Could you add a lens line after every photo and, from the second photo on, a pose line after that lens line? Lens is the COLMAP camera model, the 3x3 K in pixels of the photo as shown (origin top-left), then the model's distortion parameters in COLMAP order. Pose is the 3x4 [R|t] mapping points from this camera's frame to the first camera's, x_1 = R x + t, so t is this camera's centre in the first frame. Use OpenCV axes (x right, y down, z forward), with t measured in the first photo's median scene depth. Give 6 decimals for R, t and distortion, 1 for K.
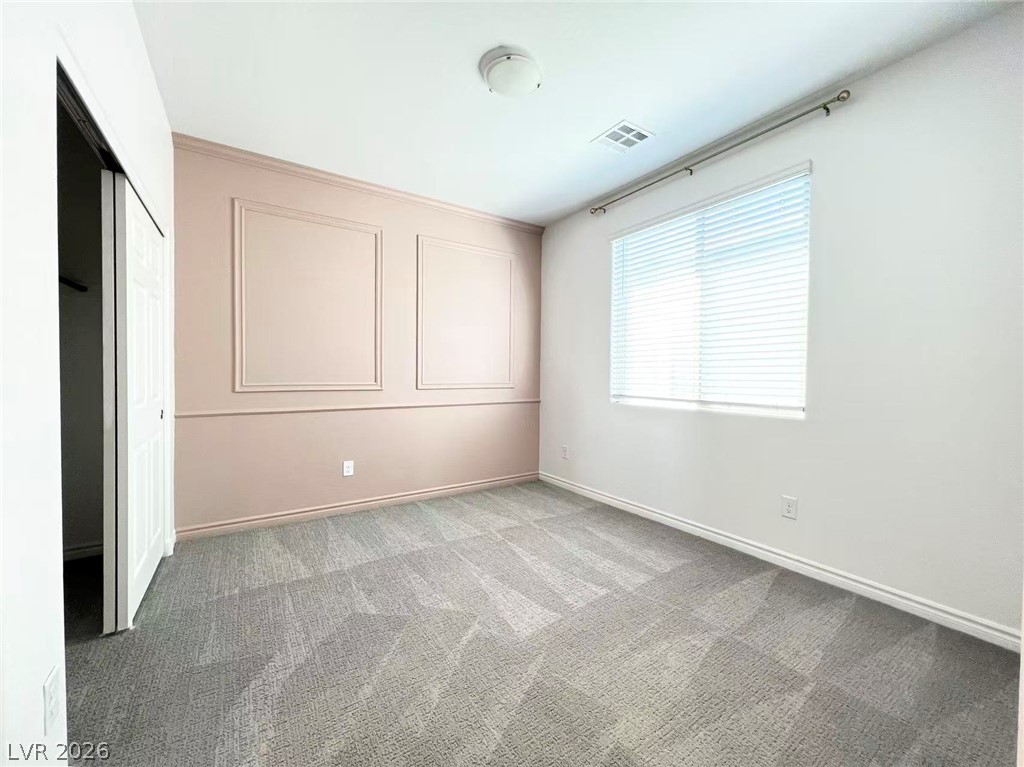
lens RADIAL K [[410.9, 0, 506.1], [0, 410.9, 382.1], [0, 0, 1]] dist [-0.001452, -0.000404]
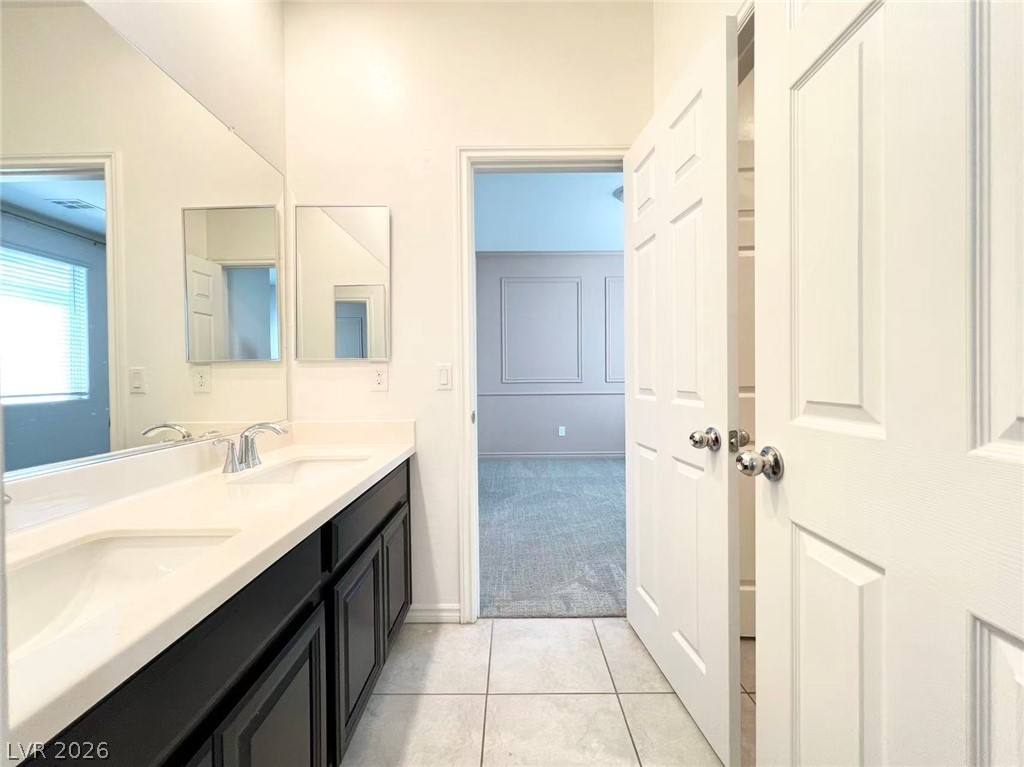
lens RADIAL K [[410.9, 0, 506.1], [0, 410.9, 382.1], [0, 0, 1]] dist [-0.001452, -0.000404]
pose [[0.832236, -0.010132, -0.554329, 0.367504], [0.005027, 0.999930, -0.010729, 0.038668], [0.554398, 0.006142, 0.832229, -0.515680]]
